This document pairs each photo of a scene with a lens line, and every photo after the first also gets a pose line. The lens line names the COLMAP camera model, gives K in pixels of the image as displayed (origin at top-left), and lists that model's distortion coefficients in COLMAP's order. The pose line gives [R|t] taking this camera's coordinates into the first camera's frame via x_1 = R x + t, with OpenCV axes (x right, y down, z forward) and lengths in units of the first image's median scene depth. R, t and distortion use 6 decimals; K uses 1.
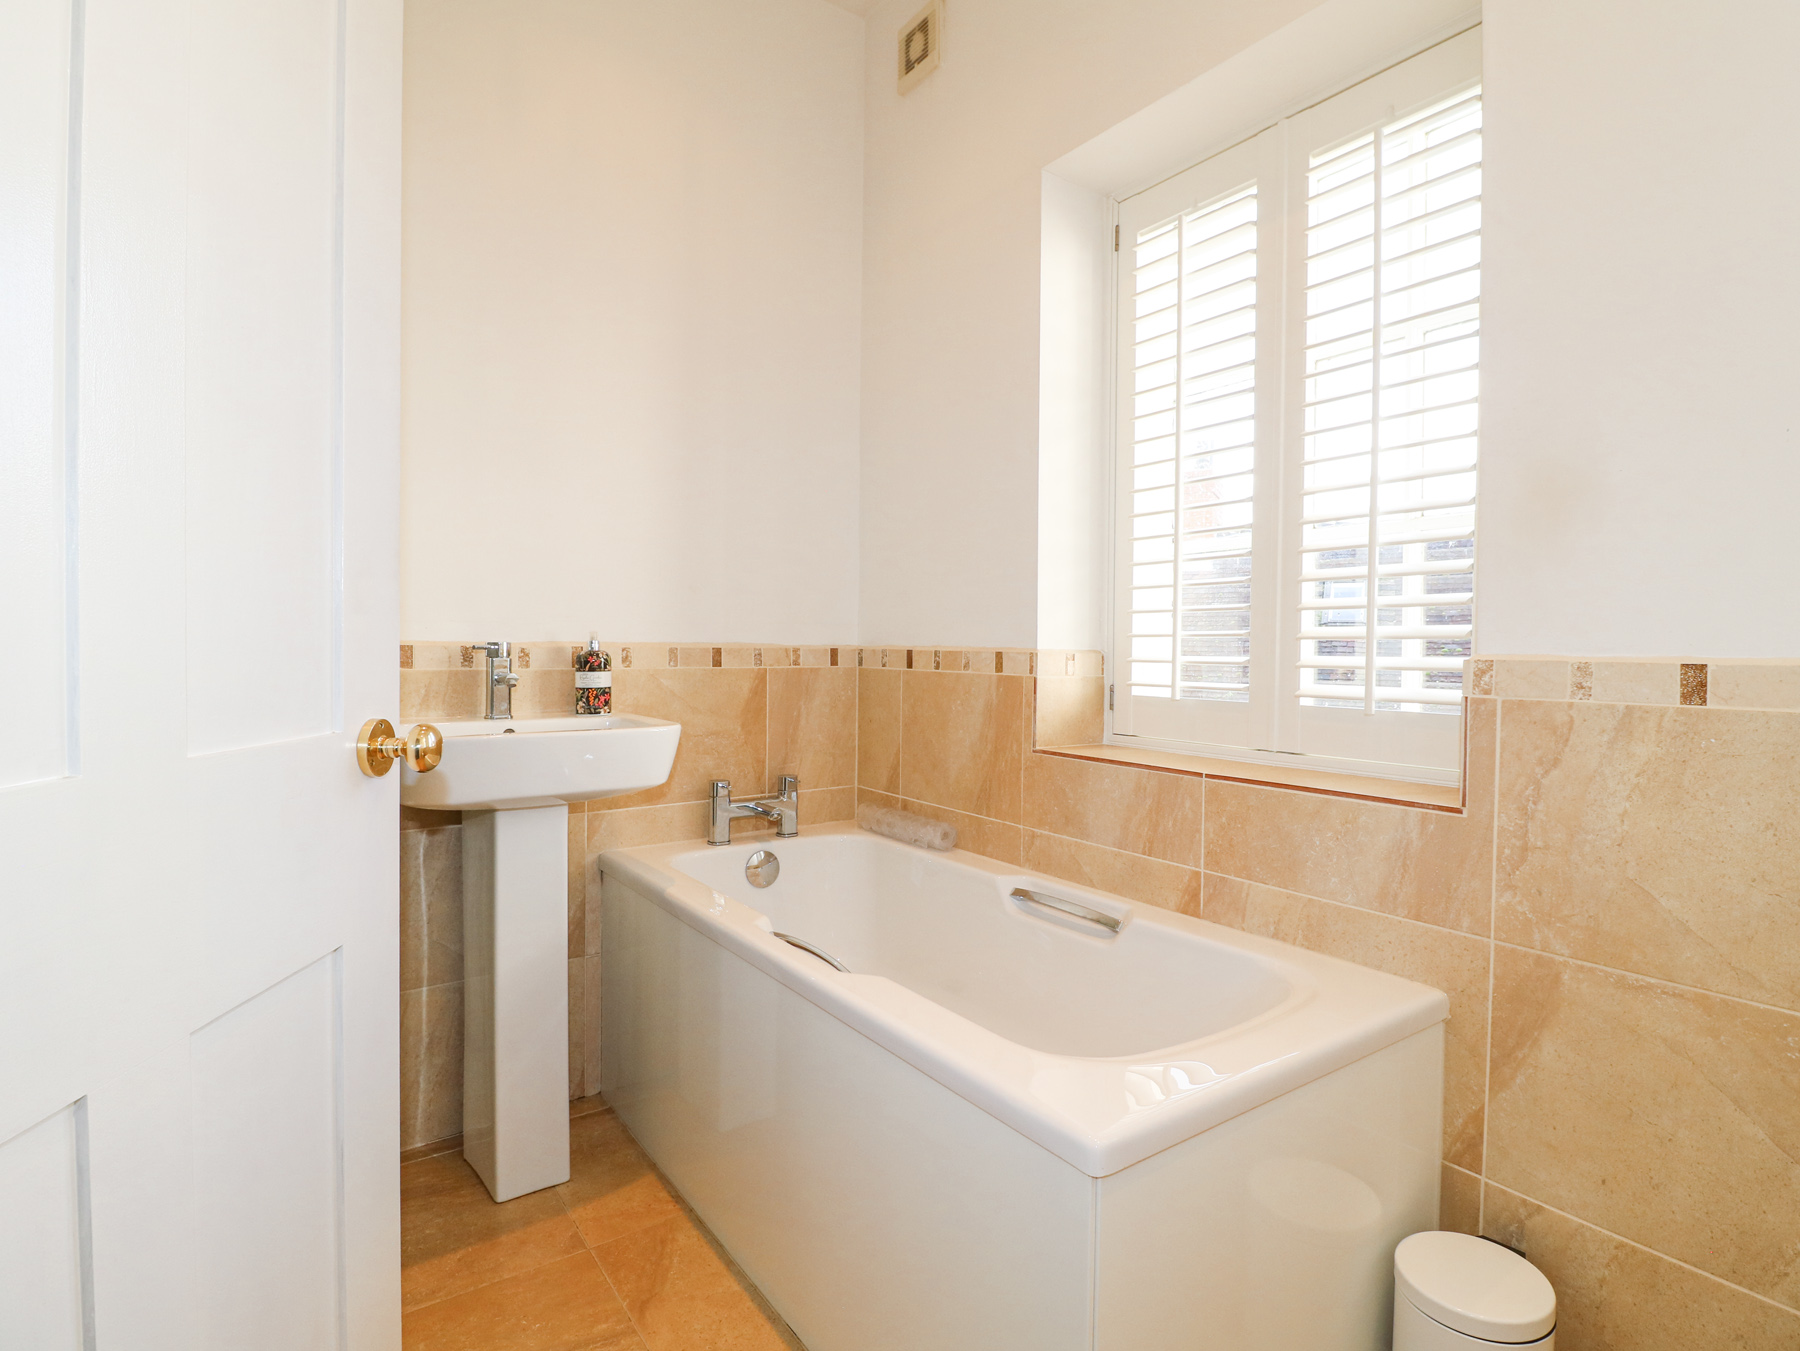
lens RADIAL K [[928.5, 0, 898.8], [0, 928.5, 670.4], [0, 0, 1]] dist [0.002592, -0.015833]
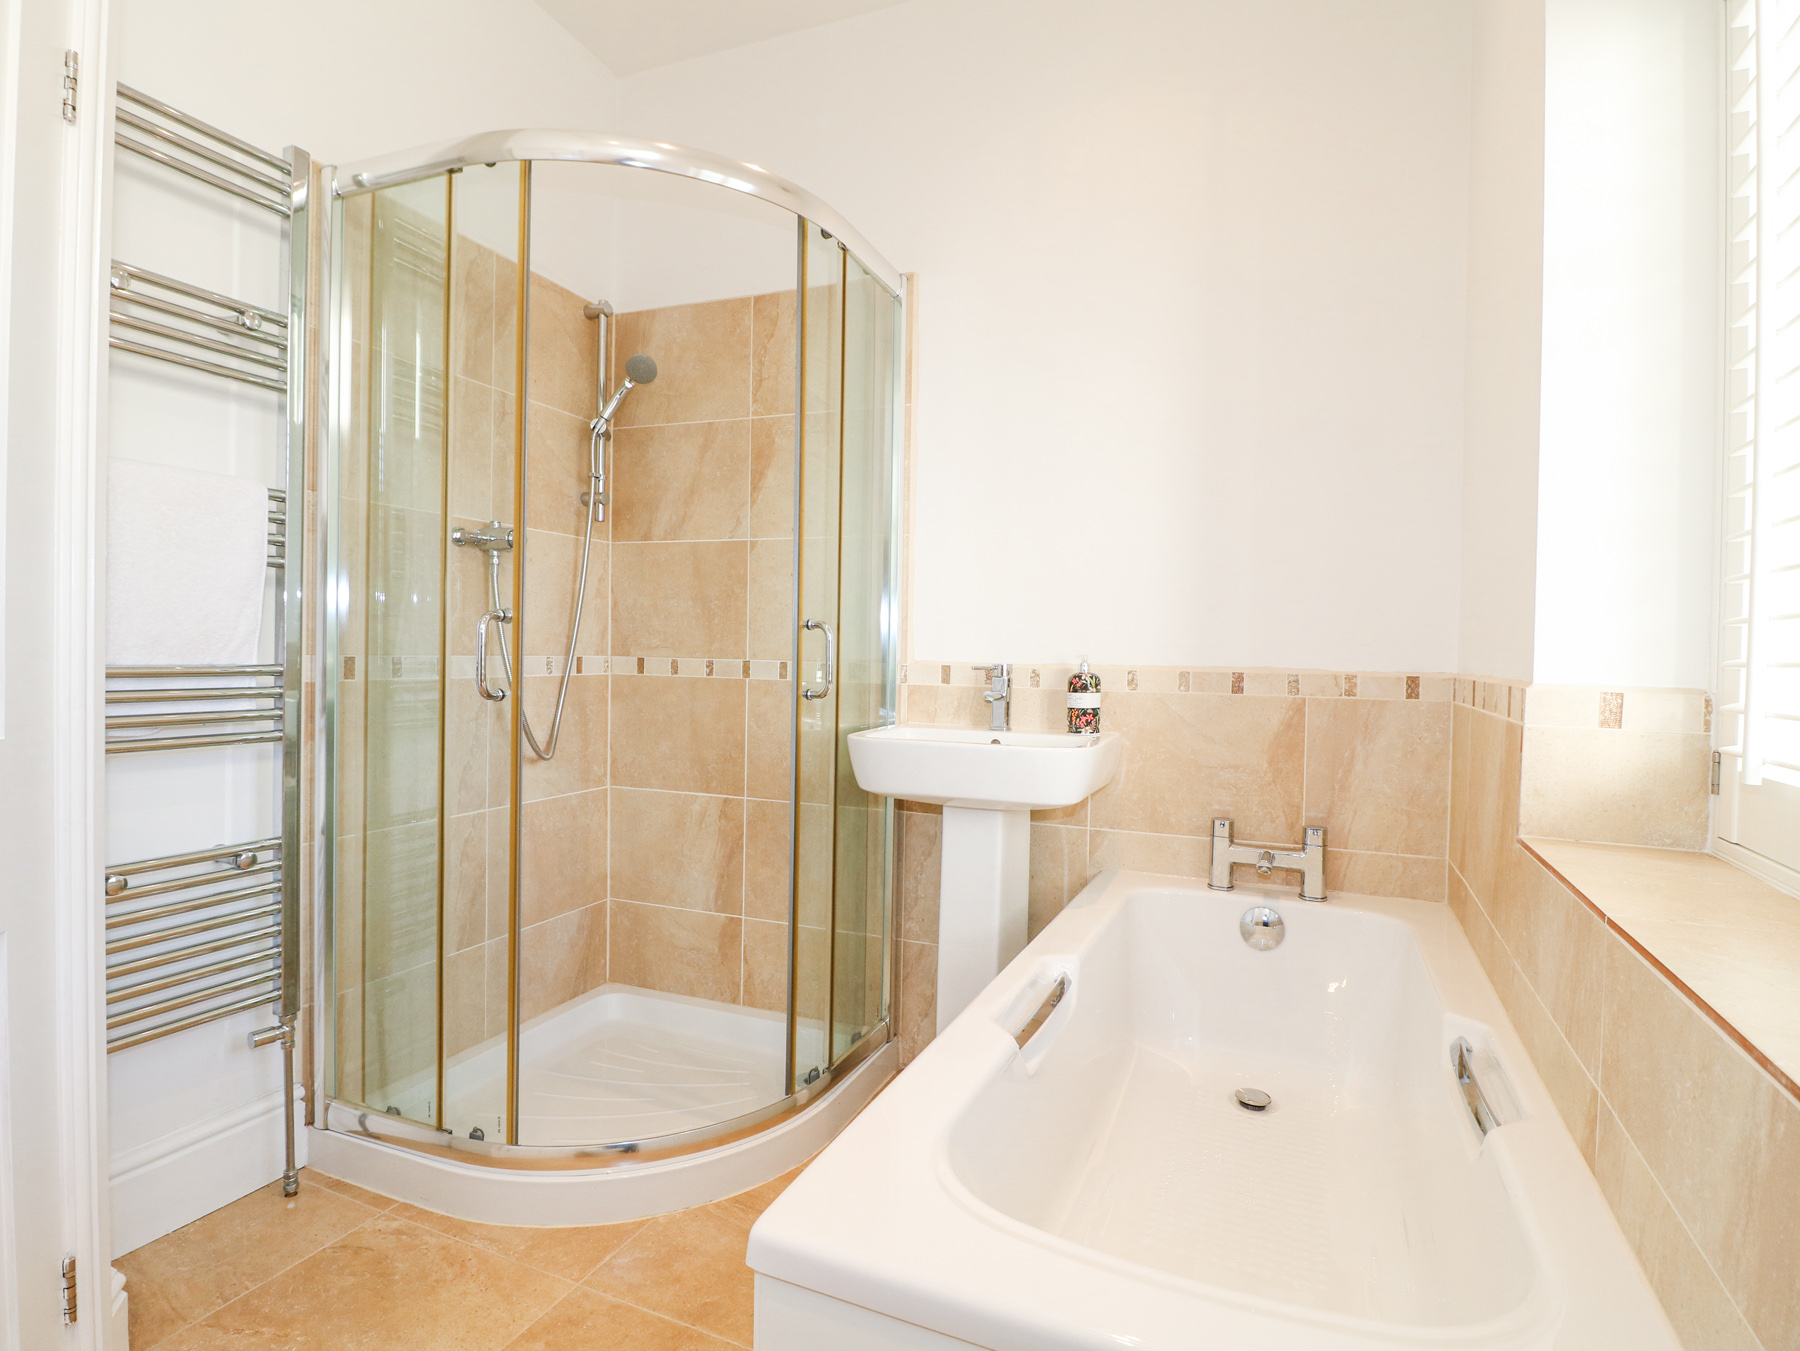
lens RADIAL K [[928.5, 0, 898.8], [0, 928.5, 670.4], [0, 0, 1]] dist [0.002592, -0.015833]
pose [[0.519194, 0.017958, -0.854468, 0.531615], [-0.035220, 0.999379, -0.000397, -0.019008], [0.853930, 0.030301, 0.519504, 0.324774]]
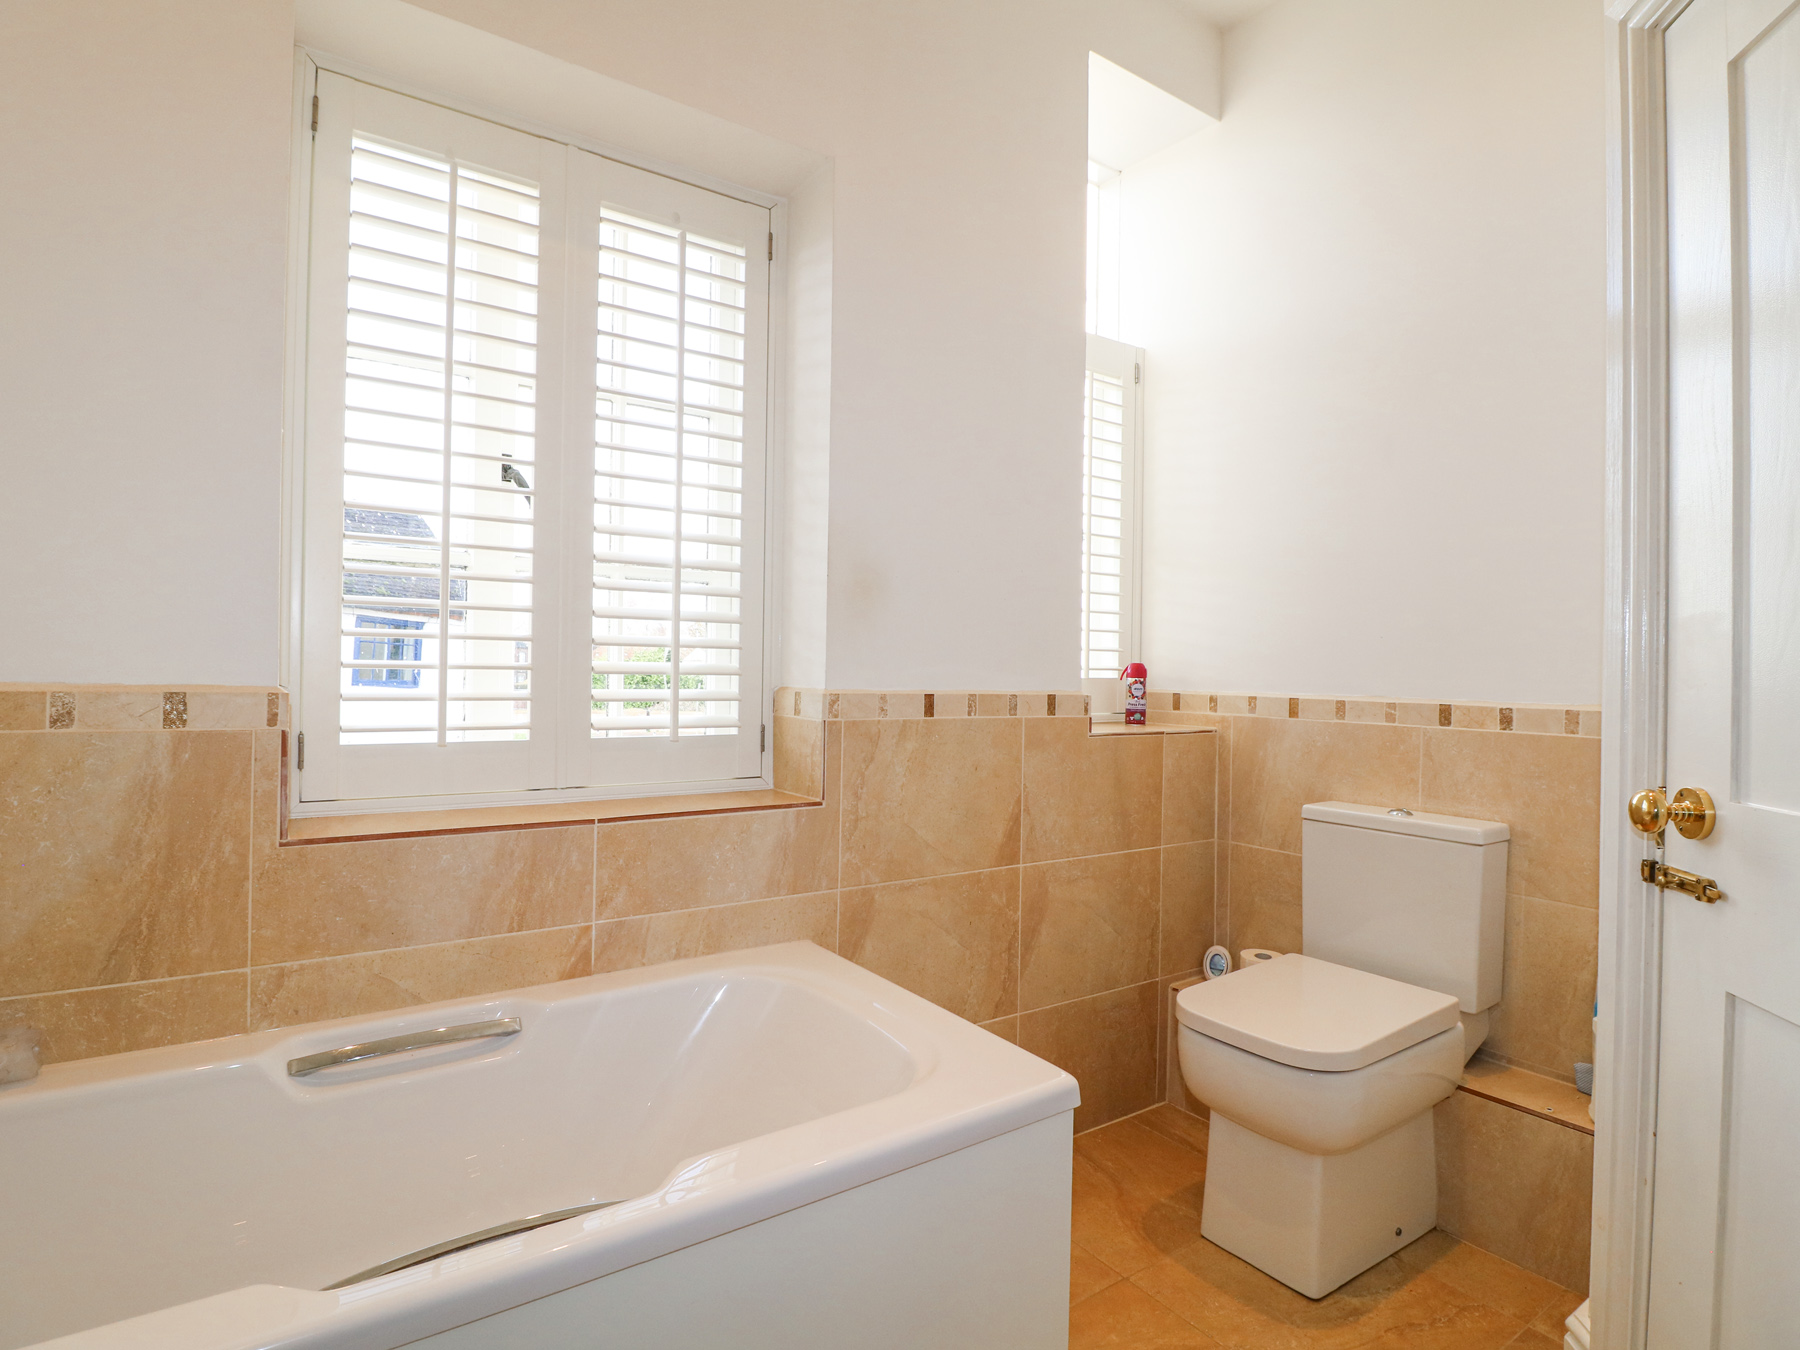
lens RADIAL K [[928.5, 0, 898.8], [0, 928.5, 669.9], [0, 0, 1]] dist [0.002592, -0.015833]
pose [[0.009948, -0.011079, 0.999889, -0.559035], [0.006618, 0.999917, 0.011013, -0.044421], [-0.999929, 0.006508, 0.010020, 0.631272]]
